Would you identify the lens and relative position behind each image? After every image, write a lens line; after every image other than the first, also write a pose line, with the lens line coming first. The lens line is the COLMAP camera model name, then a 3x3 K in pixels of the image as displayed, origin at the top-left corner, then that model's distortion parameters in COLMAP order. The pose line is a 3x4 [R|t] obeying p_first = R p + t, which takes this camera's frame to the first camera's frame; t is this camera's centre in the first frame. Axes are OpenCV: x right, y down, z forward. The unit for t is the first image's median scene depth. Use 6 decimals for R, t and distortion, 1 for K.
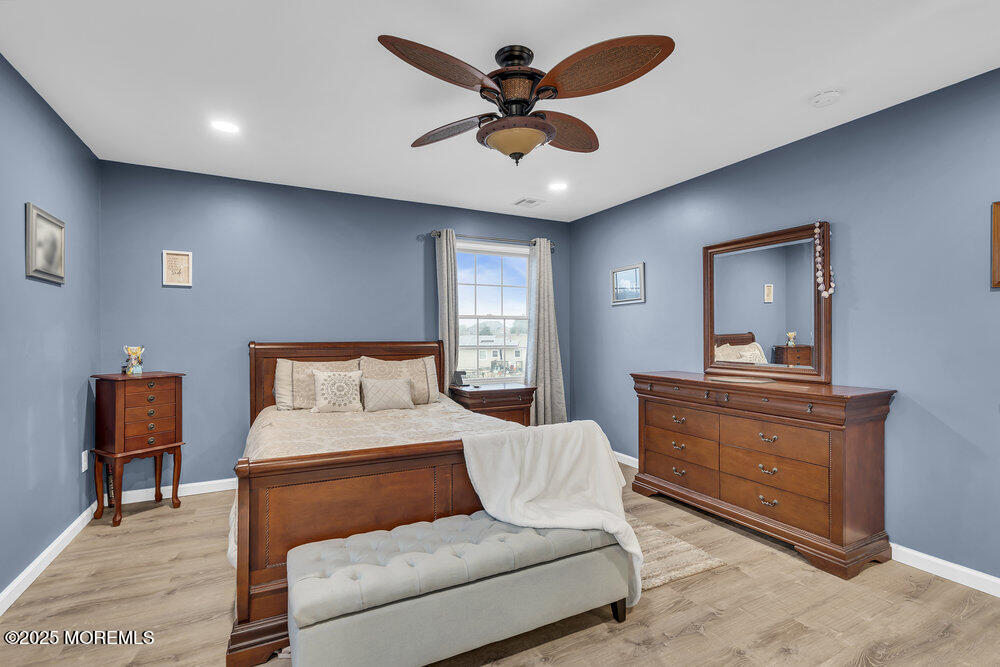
lens RADIAL K [[457.1, 0, 497.7], [0, 457.1, 331.3], [0, 0, 1]] dist [-0.002288, -0.000065]
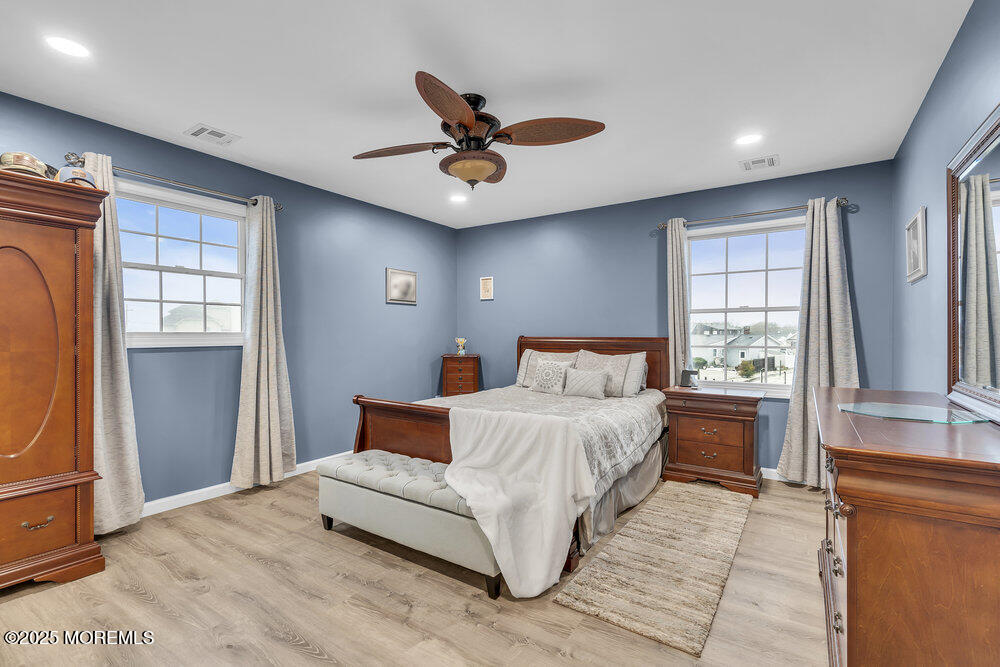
lens RADIAL K [[457.1, 0, 499.1], [0, 457.1, 333.9], [0, 0, 1]] dist [-0.002288, -0.000065]
pose [[0.490681, 0.006271, -0.871317, 0.782952], [0.008534, 0.999892, 0.012002, -0.000853], [0.871297, -0.013325, 0.490574, 0.317372]]
